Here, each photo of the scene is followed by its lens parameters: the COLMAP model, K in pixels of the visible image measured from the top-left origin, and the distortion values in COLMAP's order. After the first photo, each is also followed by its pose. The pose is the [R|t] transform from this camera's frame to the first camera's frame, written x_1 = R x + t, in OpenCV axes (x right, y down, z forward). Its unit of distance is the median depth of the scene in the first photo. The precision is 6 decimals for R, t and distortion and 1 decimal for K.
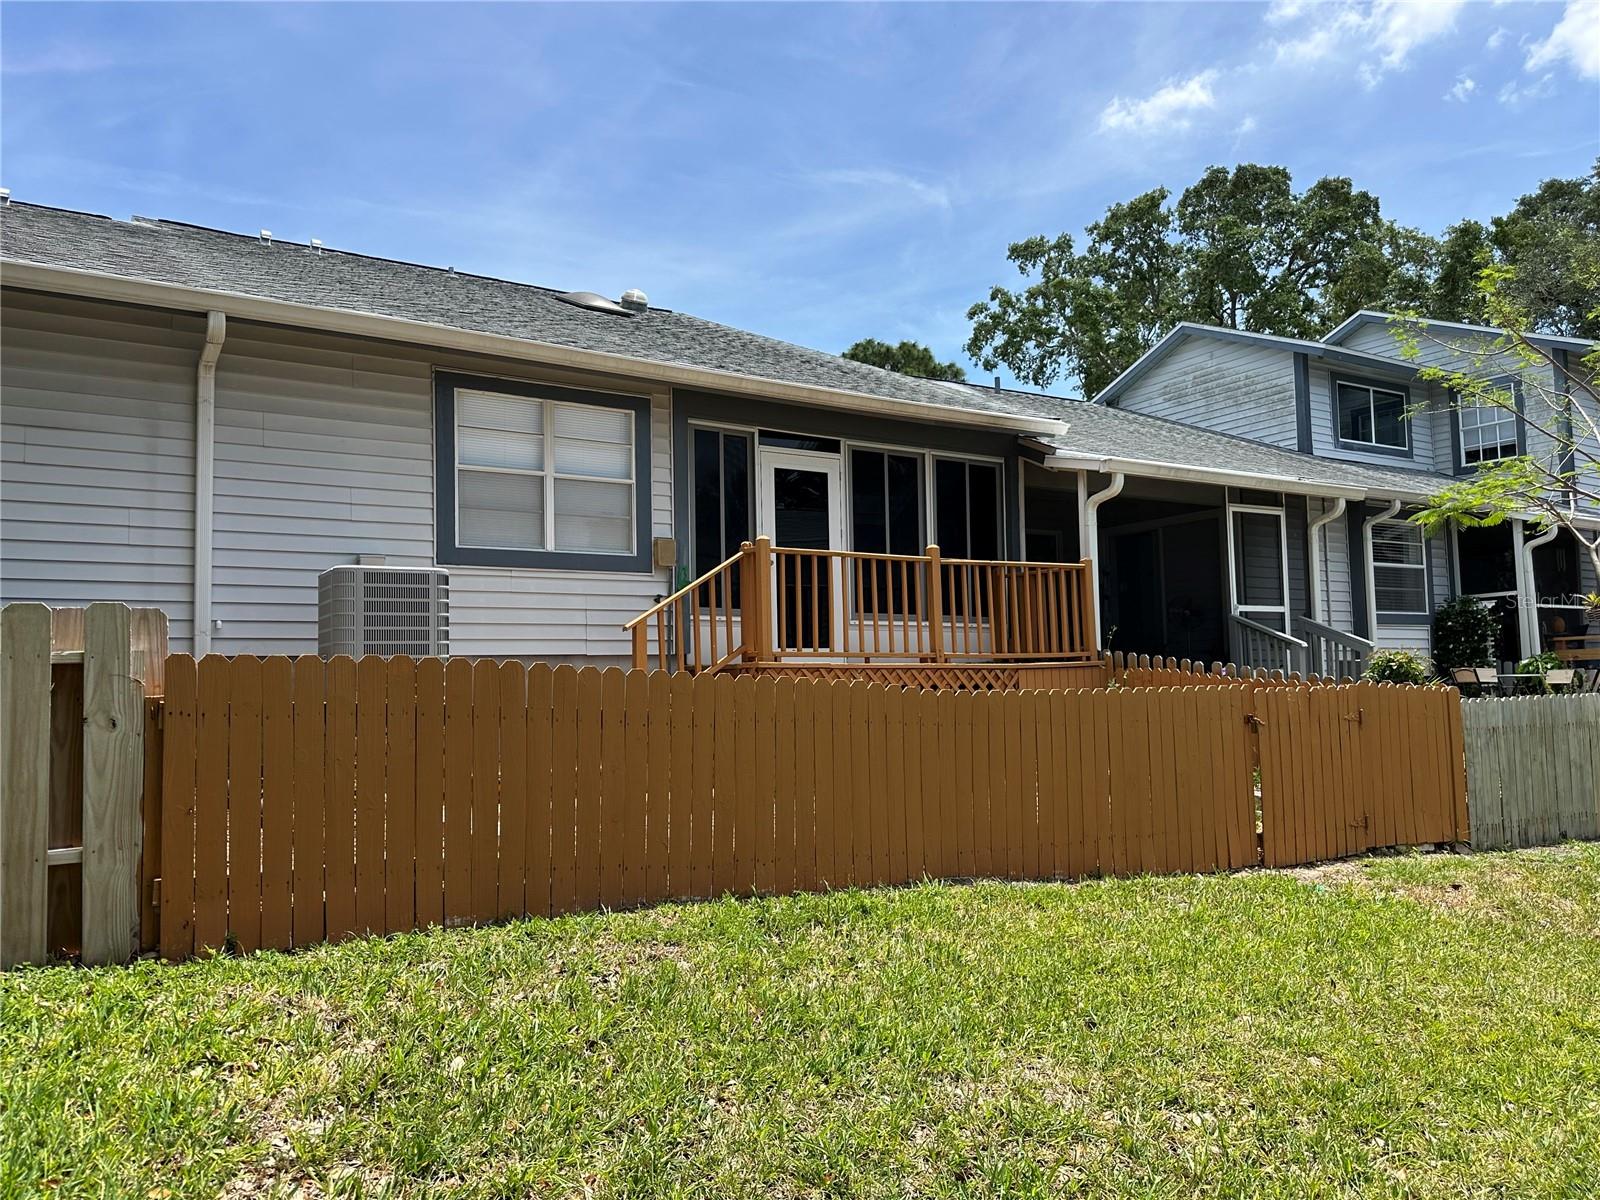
lens RADIAL K [[1115.1, 0, 806.3], [0, 1115.1, 608.6], [0, 0, 1]] dist [0.094341, -0.136589]
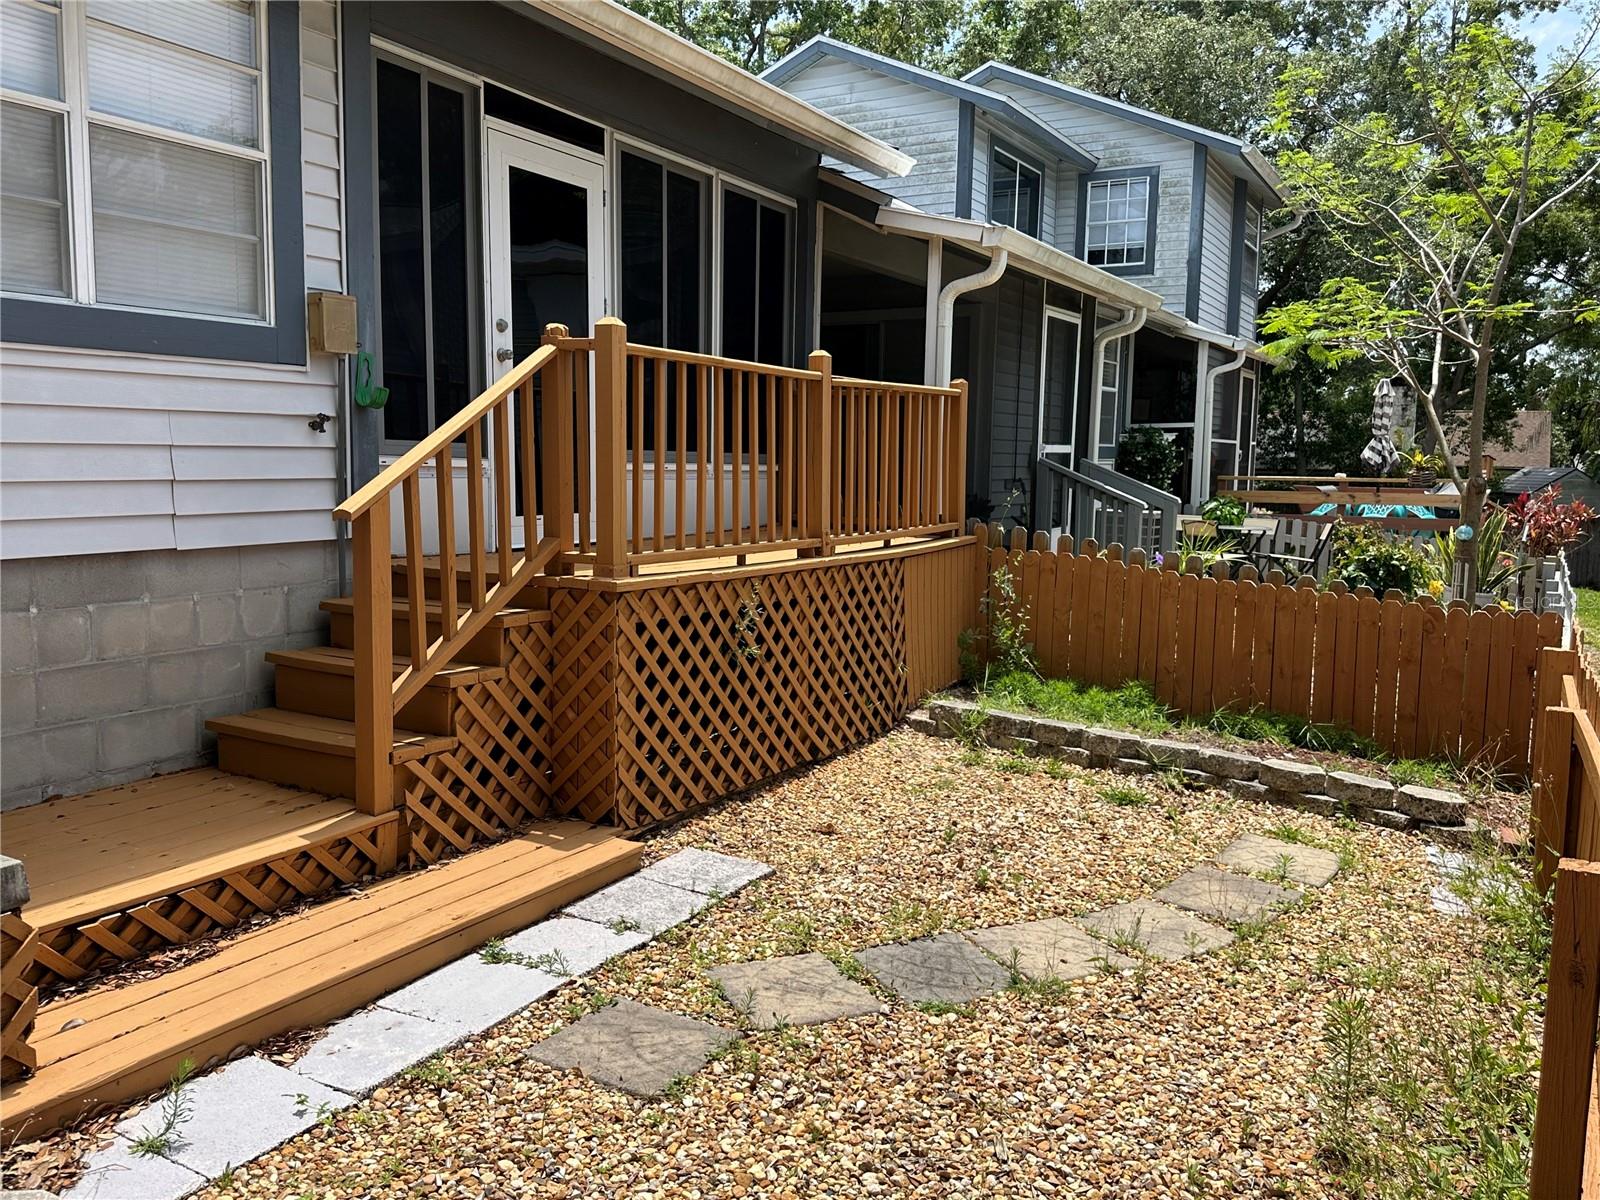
lens RADIAL K [[1248.4, 0, 800.0], [0, 1248.4, 600.0], [0, 0, 1]] dist [0.151051, -0.277873]
pose [[0.883588, -0.018157, 0.467913, -0.177331], [-0.066676, 0.984188, 0.164098, -0.031533], [-0.463494, -0.176194, 0.868406, 0.367130]]
